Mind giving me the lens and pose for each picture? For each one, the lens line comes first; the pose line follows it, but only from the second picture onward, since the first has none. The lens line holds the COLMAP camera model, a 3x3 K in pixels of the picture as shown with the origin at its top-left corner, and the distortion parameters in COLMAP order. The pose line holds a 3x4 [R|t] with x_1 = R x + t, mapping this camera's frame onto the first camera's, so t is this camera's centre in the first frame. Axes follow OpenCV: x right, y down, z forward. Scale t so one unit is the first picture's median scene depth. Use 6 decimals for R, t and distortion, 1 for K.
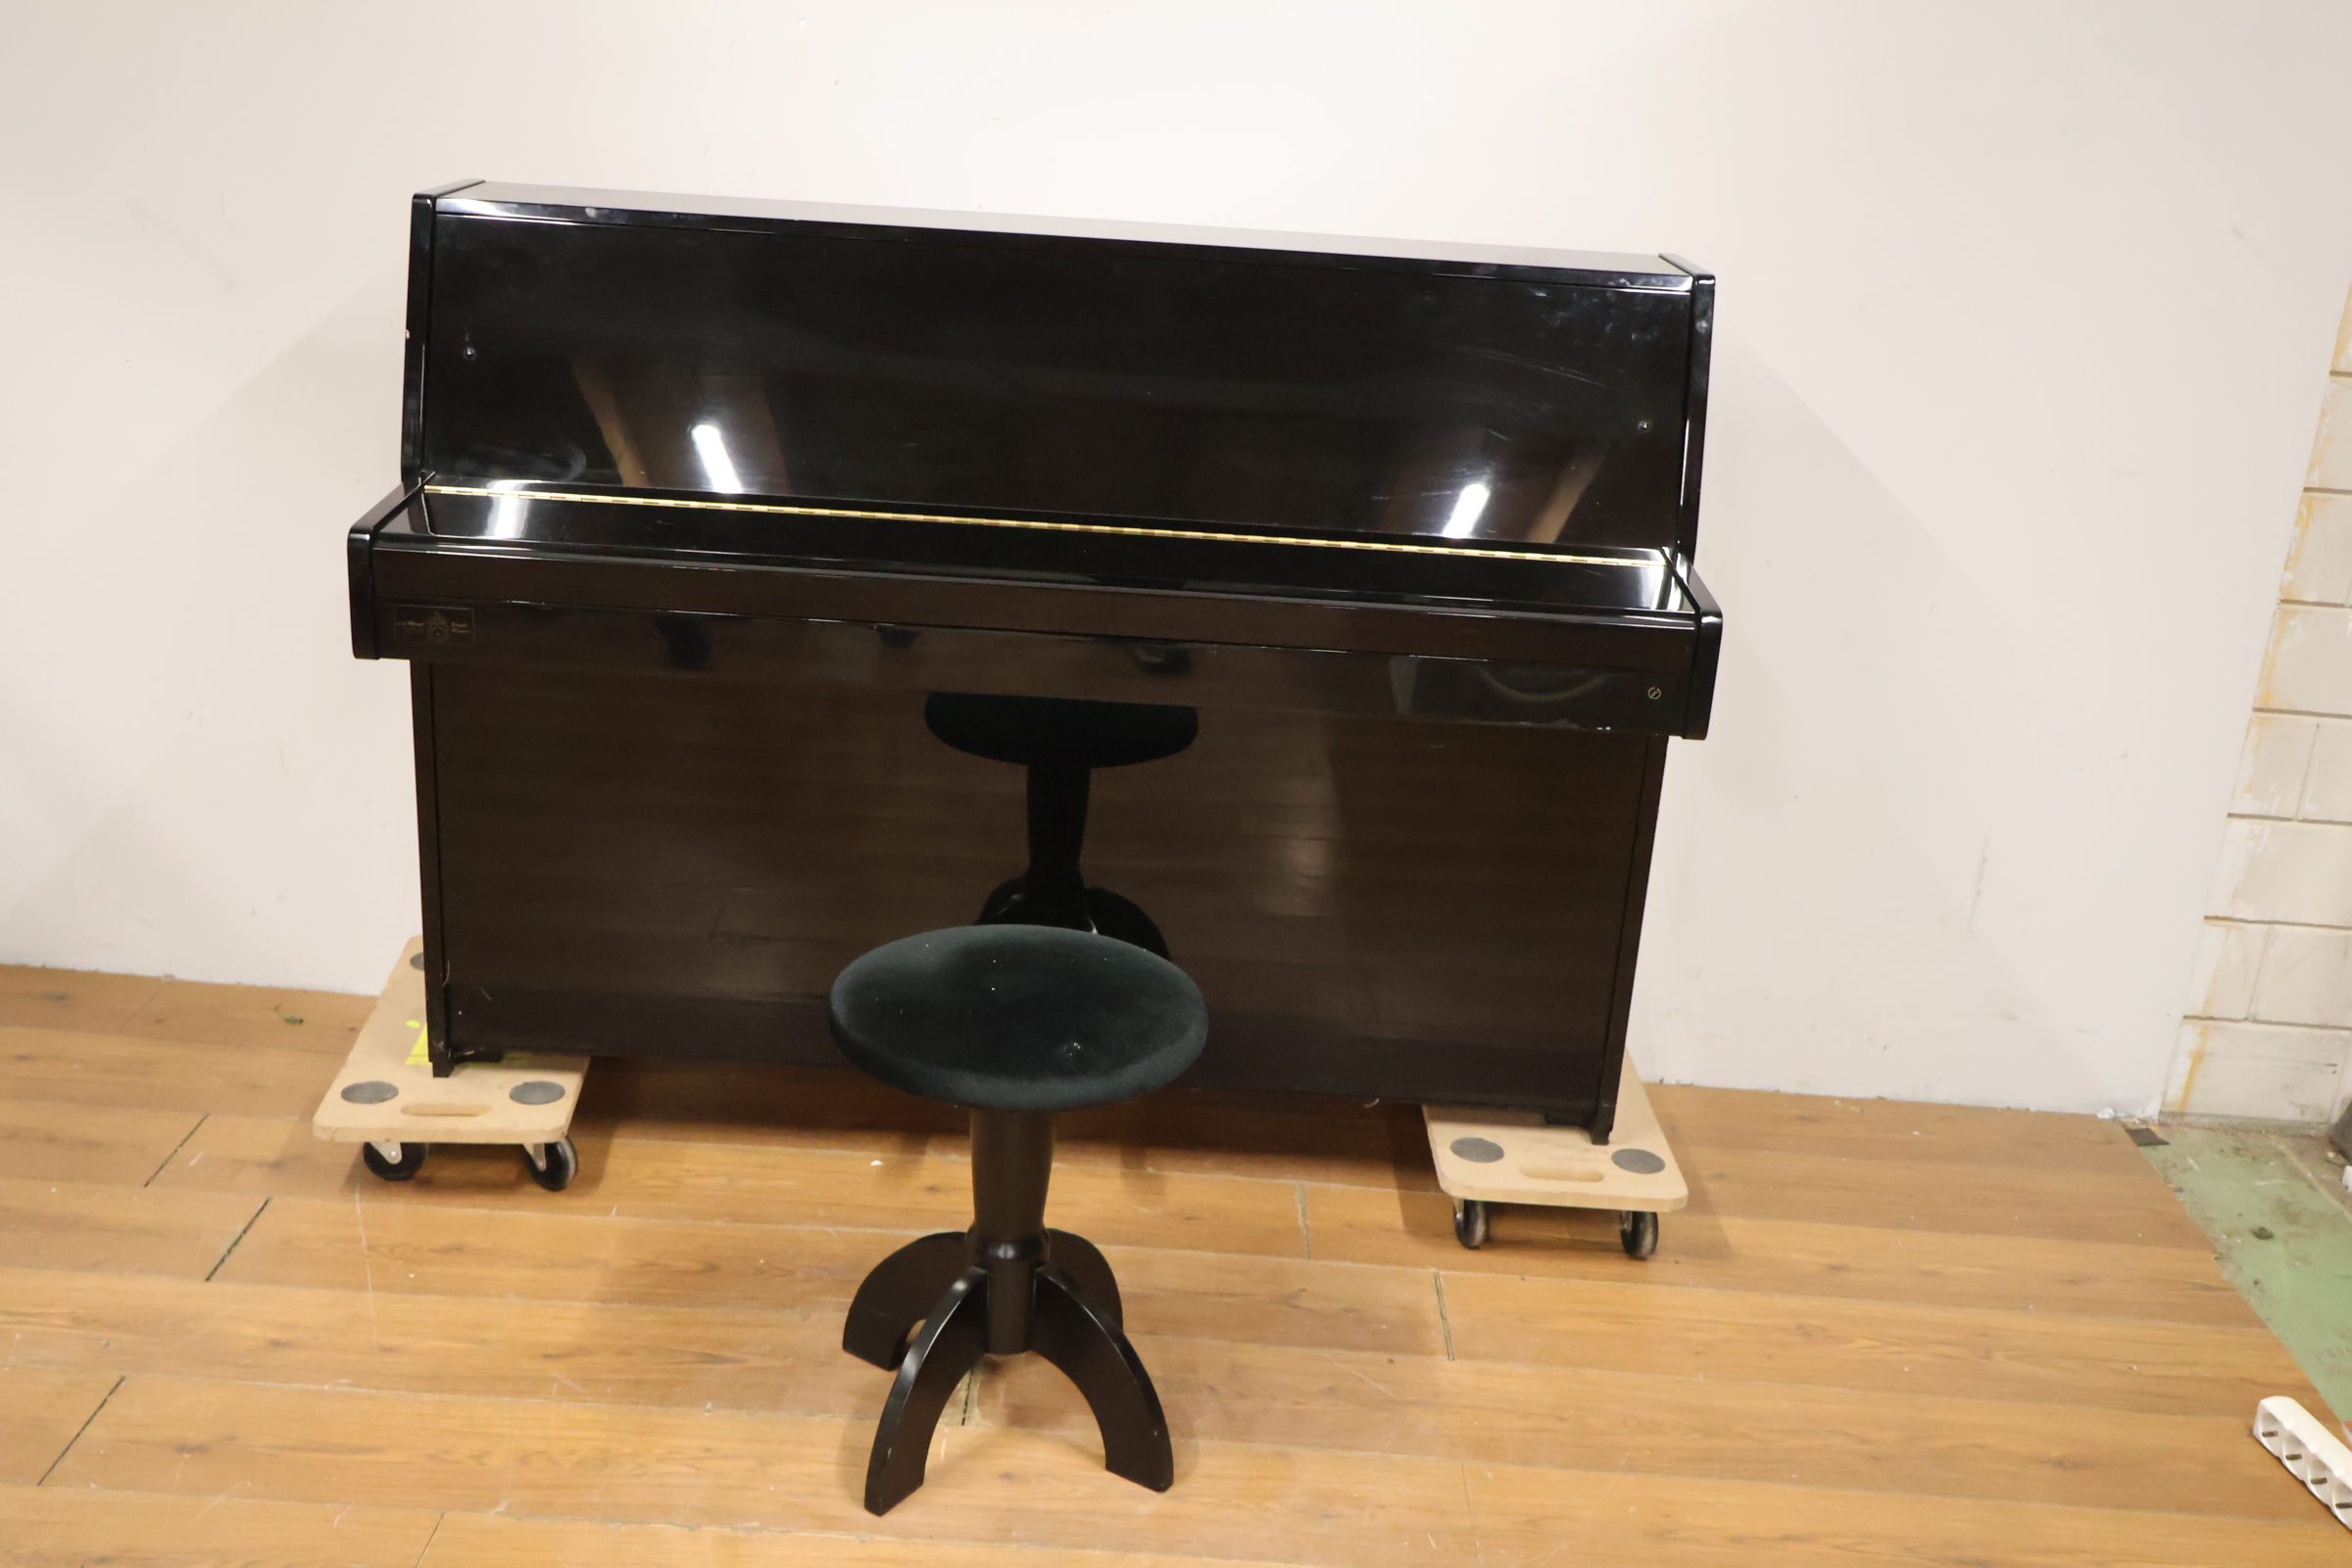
lens RADIAL K [[2319.6, 0, 1161.8], [0, 2319.6, 801.6], [0, 0, 1]] dist [-0.016892, -0.024707]
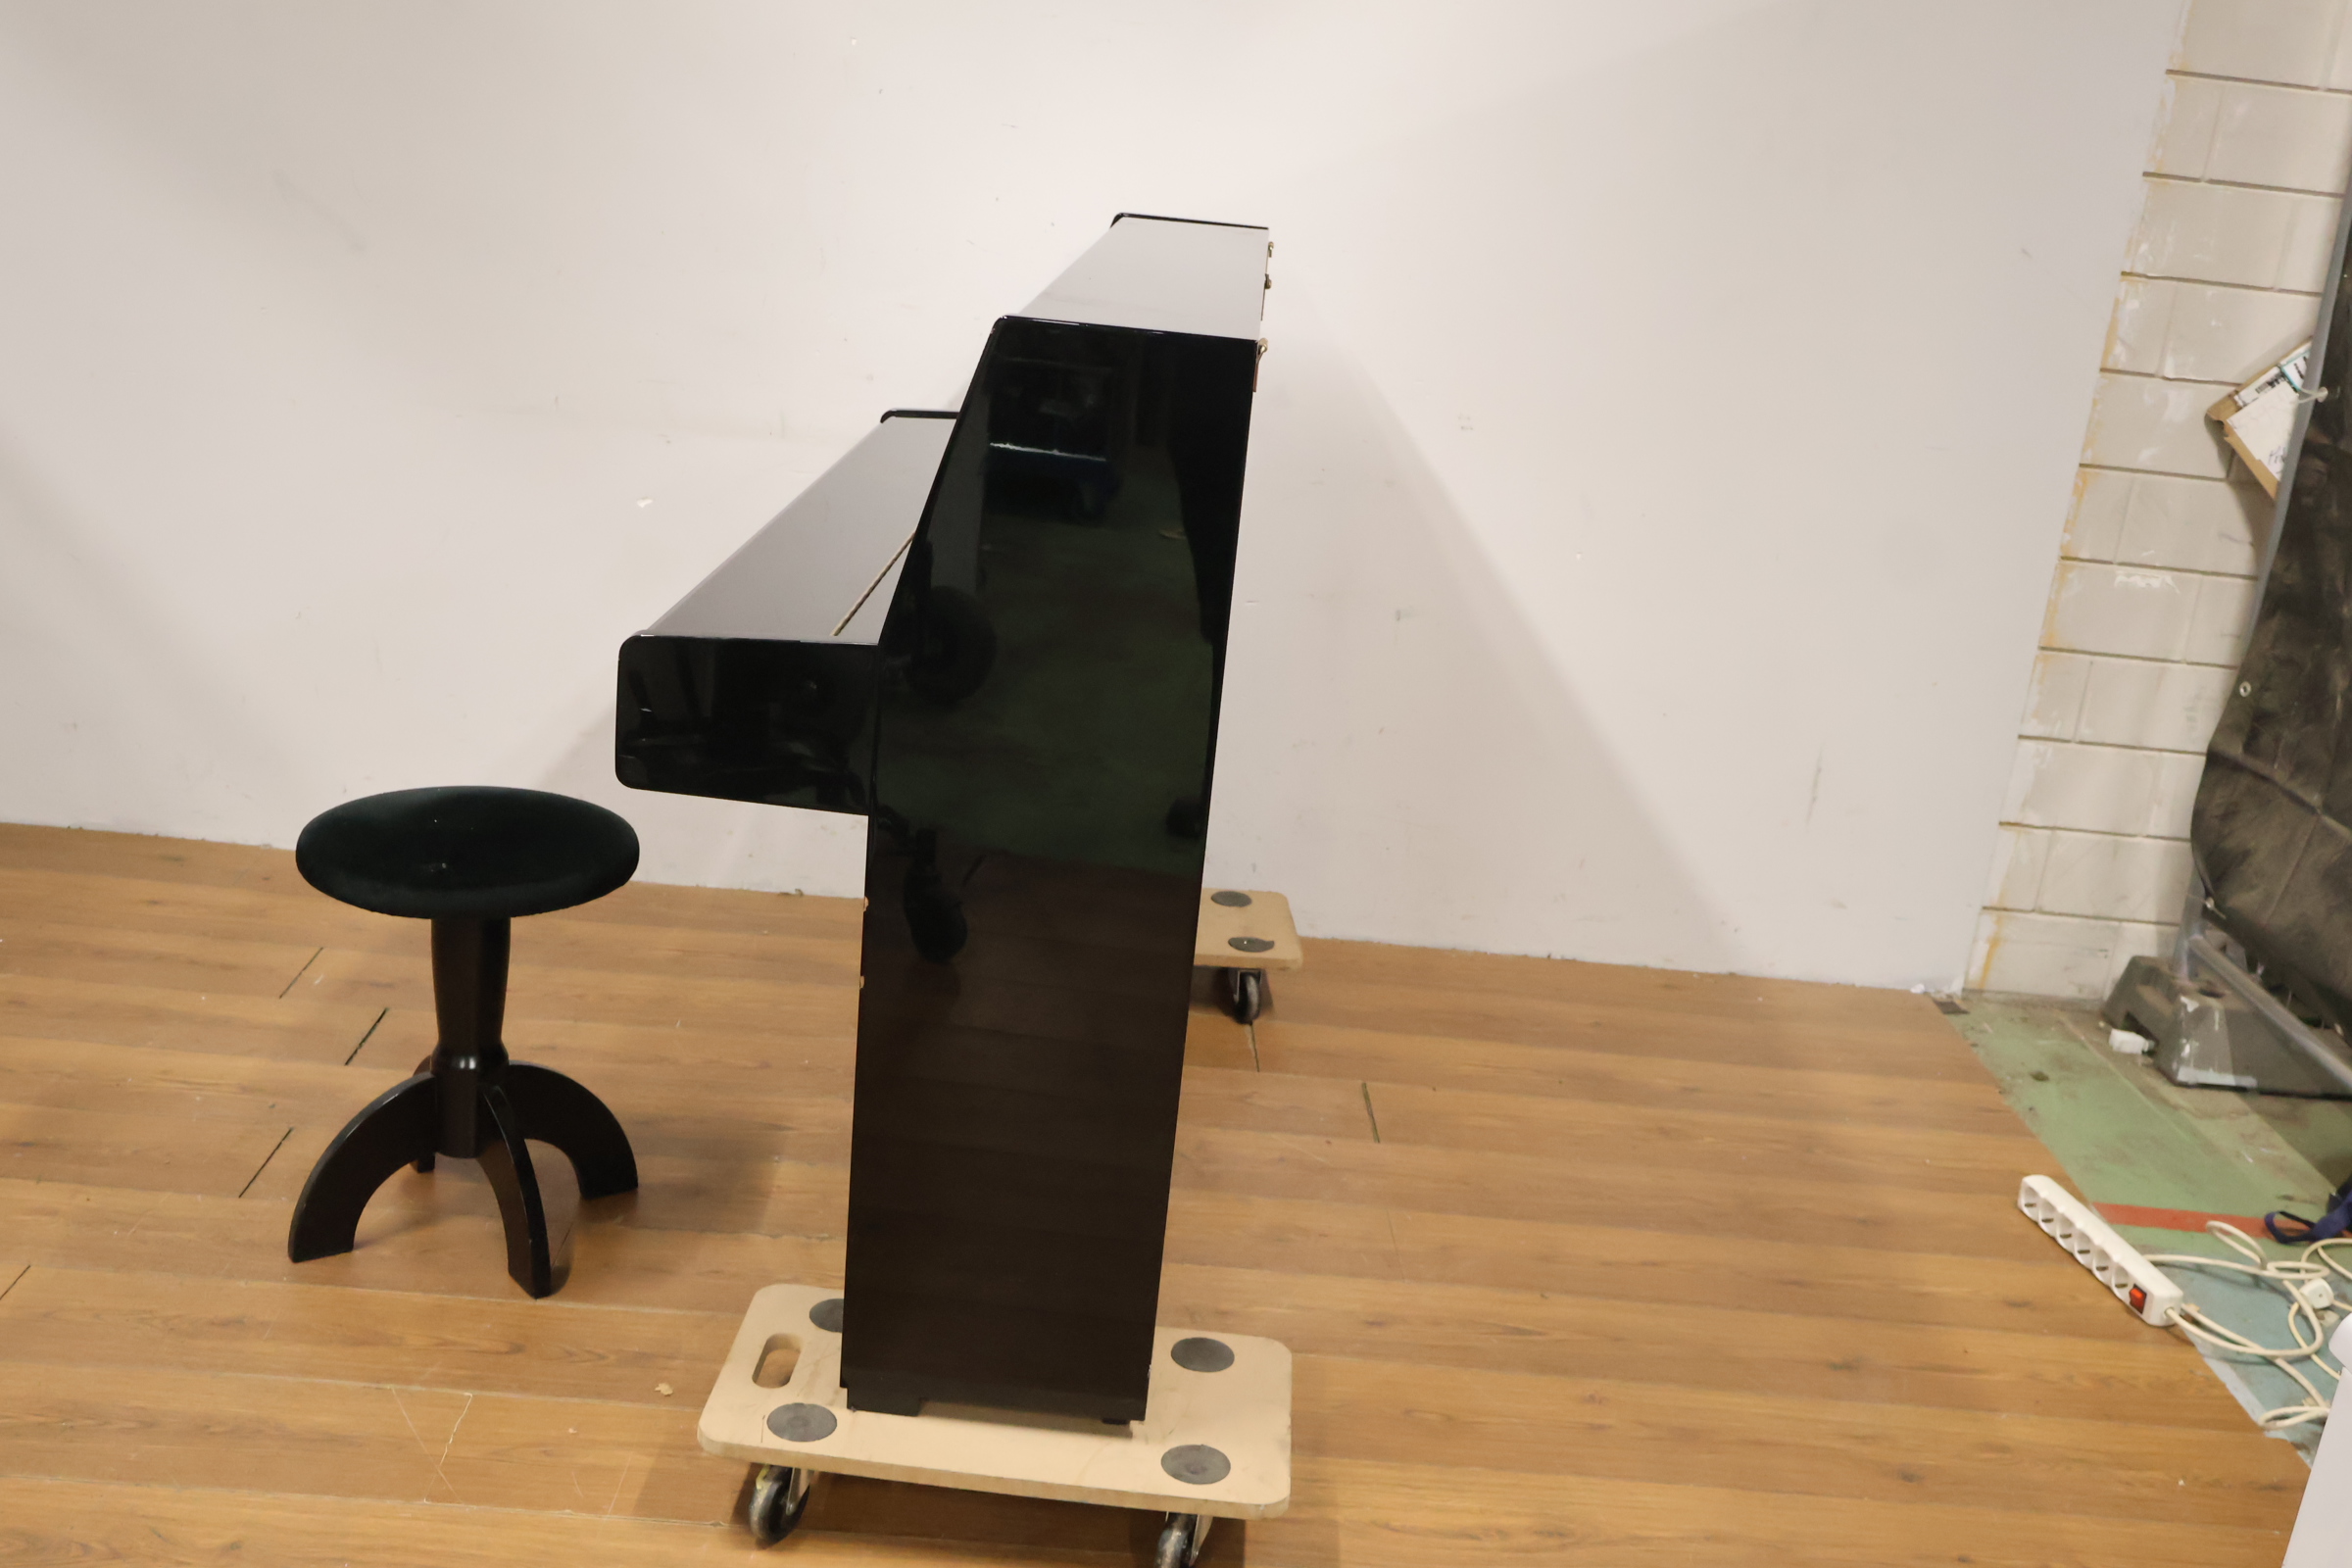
lens RADIAL K [[2318.4, 0, 1171.6], [0, 2318.4, 793.2], [0, 0, 1]] dist [-0.039323, 0.013026]
pose [[0.998557, 0.018754, 0.050323, -0.045626], [-0.017830, 0.999665, -0.018752, 0.076308], [-0.050658, 0.017827, 0.998557, -0.207174]]
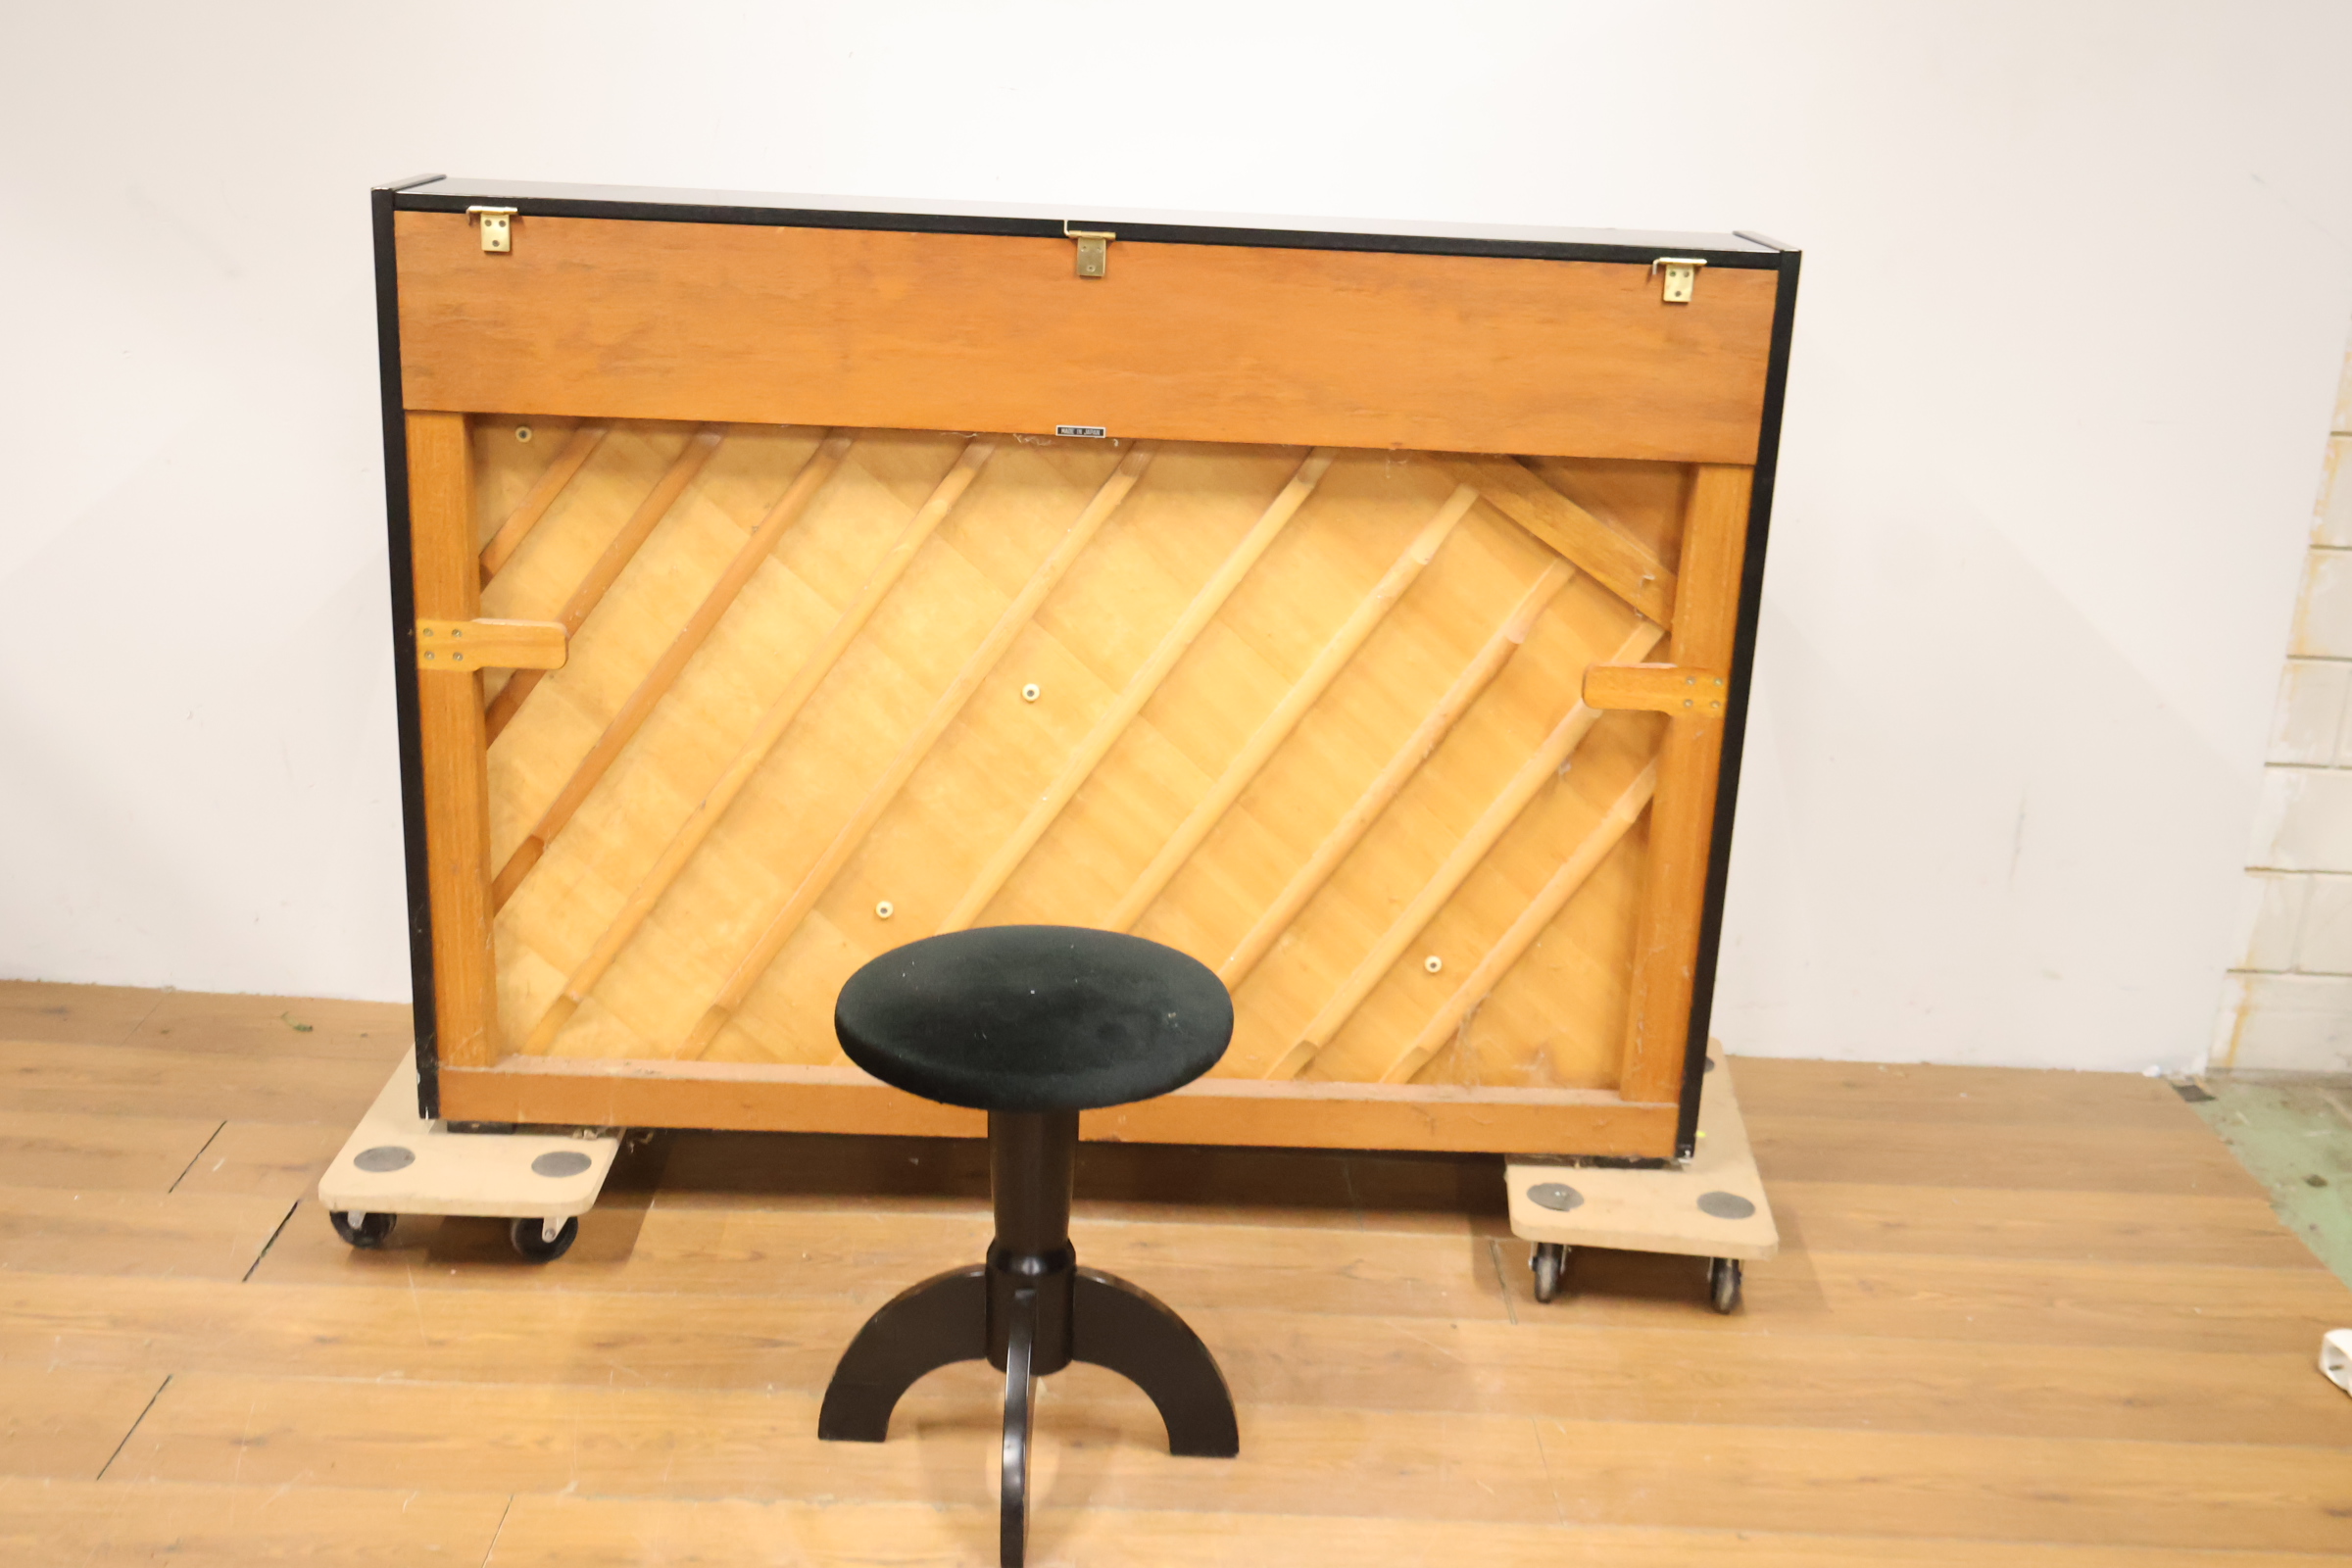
lens RADIAL K [[2462.2, 0, 1177.7], [0, 2462.2, 785.6], [0, 0, 1]] dist [-0.035410, 0.016922]
pose [[0.999356, -0.026370, 0.024342, -0.036080], [0.026843, 0.999453, -0.019318, 0.026623], [-0.023819, 0.019959, 0.999517, -0.046471]]
